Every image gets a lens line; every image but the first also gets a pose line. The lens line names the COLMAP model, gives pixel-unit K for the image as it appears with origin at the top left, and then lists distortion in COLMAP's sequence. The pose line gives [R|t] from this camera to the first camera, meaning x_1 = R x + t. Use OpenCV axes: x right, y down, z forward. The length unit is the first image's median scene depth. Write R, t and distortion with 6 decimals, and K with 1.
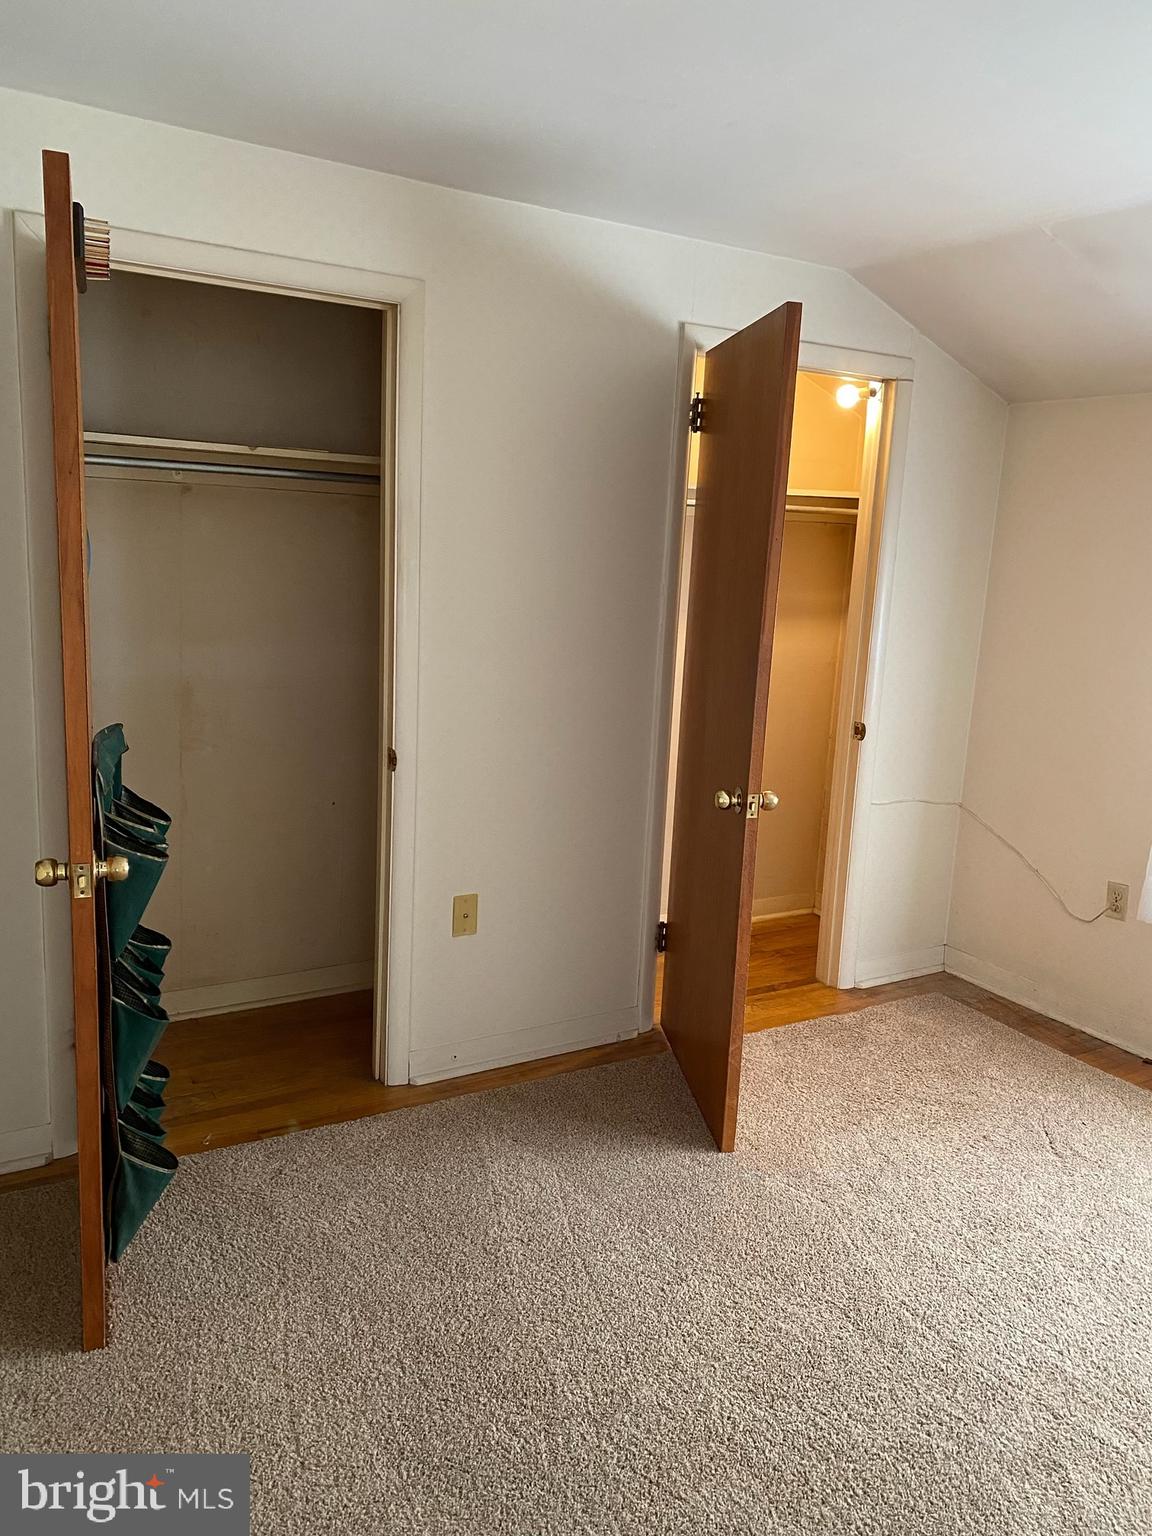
lens RADIAL K [[1156.1, 0, 576.0], [0, 1156.1, 768.0], [0, 0, 1]] dist [0.007332, -0.001364]
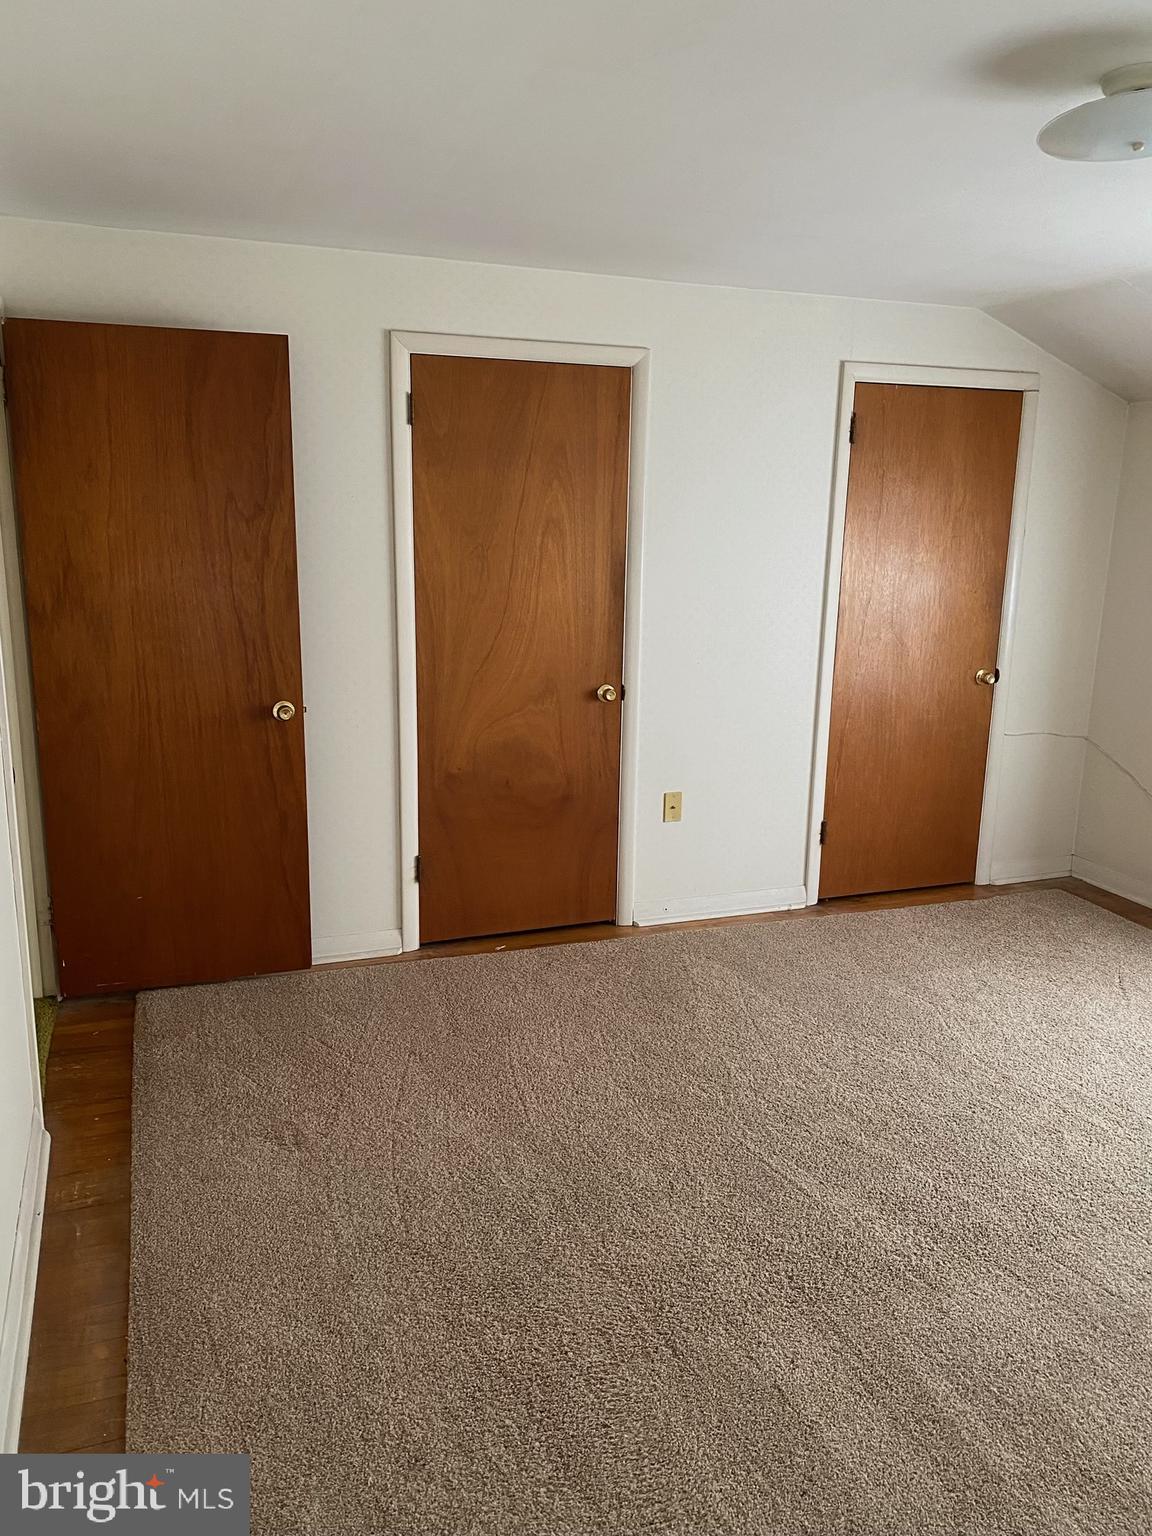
lens RADIAL K [[1156.1, 0, 576.0], [0, 1156.1, 768.0], [0, 0, 1]] dist [0.007332, -0.001364]
pose [[0.983931, 0.010640, -0.178232, 0.039163], [-0.006824, 0.999734, 0.022009, 0.063488], [0.178419, -0.020439, 0.983742, -0.439165]]
